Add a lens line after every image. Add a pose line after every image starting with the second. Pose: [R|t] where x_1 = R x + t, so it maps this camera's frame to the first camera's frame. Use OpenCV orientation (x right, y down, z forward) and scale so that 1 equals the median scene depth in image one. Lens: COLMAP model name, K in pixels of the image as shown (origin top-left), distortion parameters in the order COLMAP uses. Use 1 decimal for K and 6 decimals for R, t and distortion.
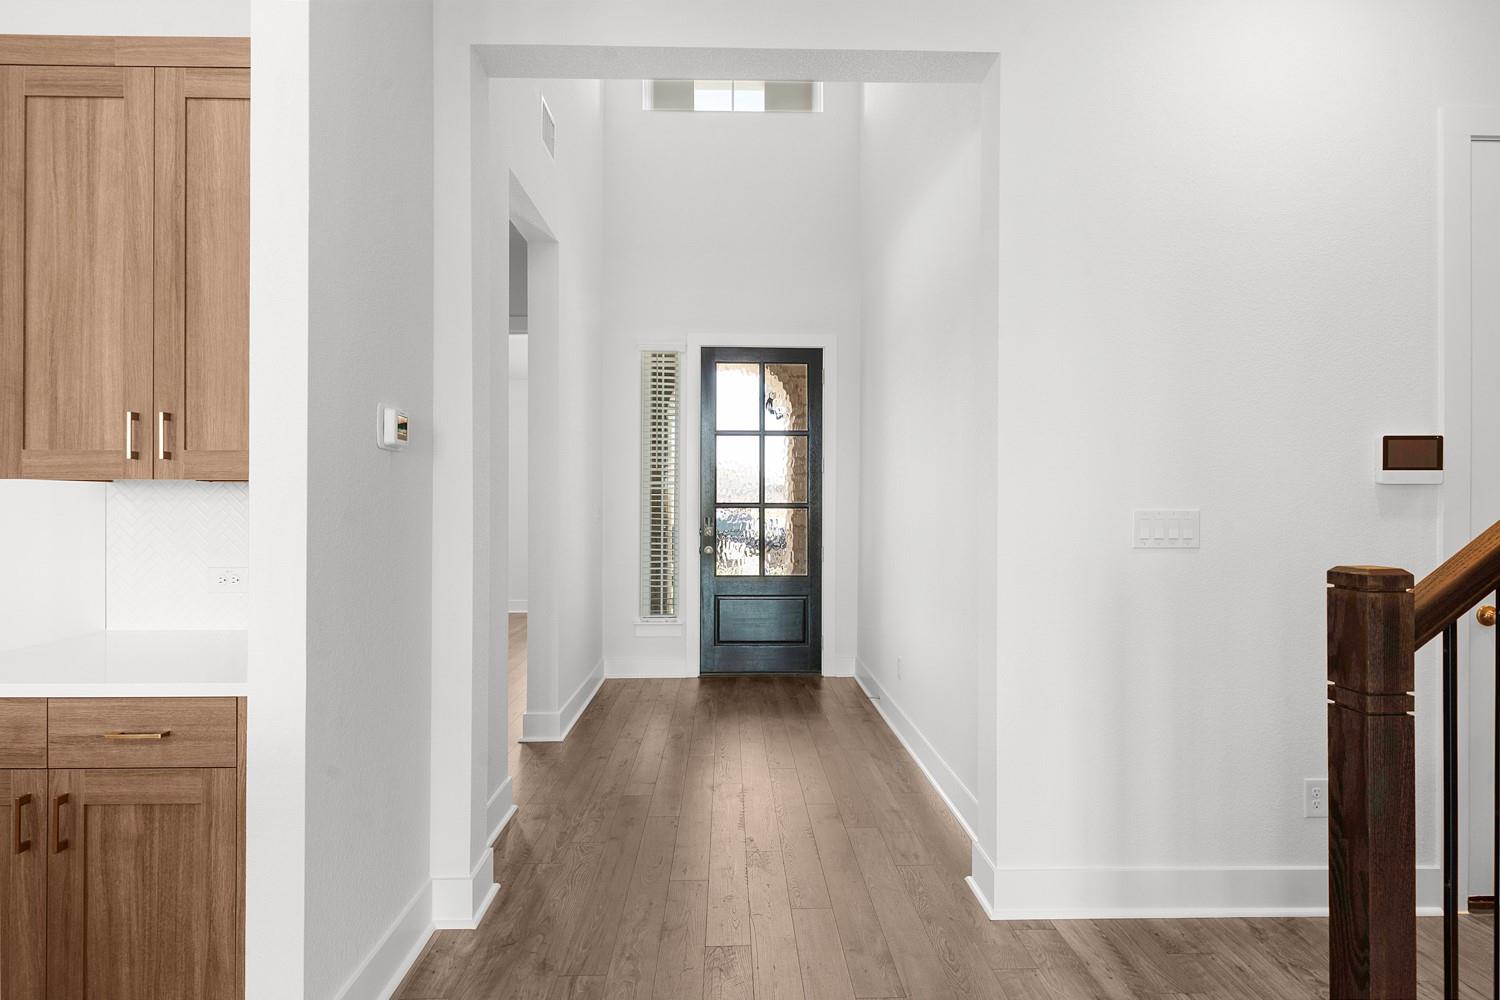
lens RADIAL K [[726.8, 0, 741.5], [0, 726.8, 501.3], [0, 0, 1]] dist [0.001571, 0.000503]
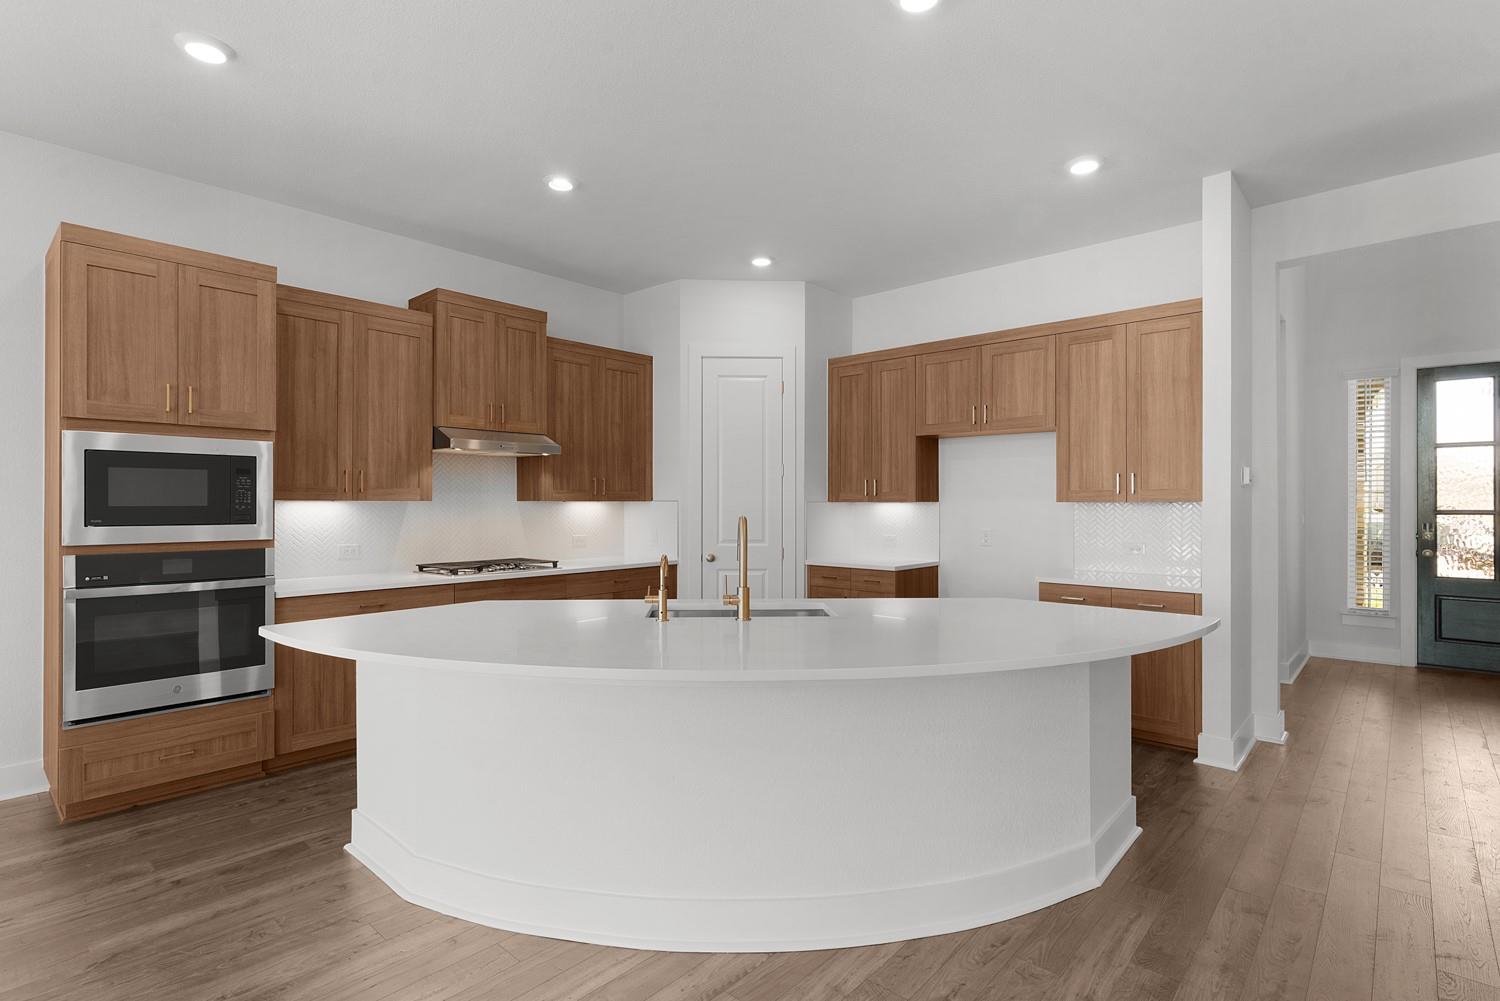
lens RADIAL K [[726.8, 0, 741.5], [0, 726.8, 501.8], [0, 0, 1]] dist [0.001571, 0.000503]
pose [[0.721715, -0.004115, -0.692178, -0.034160], [0.002156, 0.999991, -0.003697, -0.009384], [0.692187, 0.001176, 0.721717, -0.554066]]
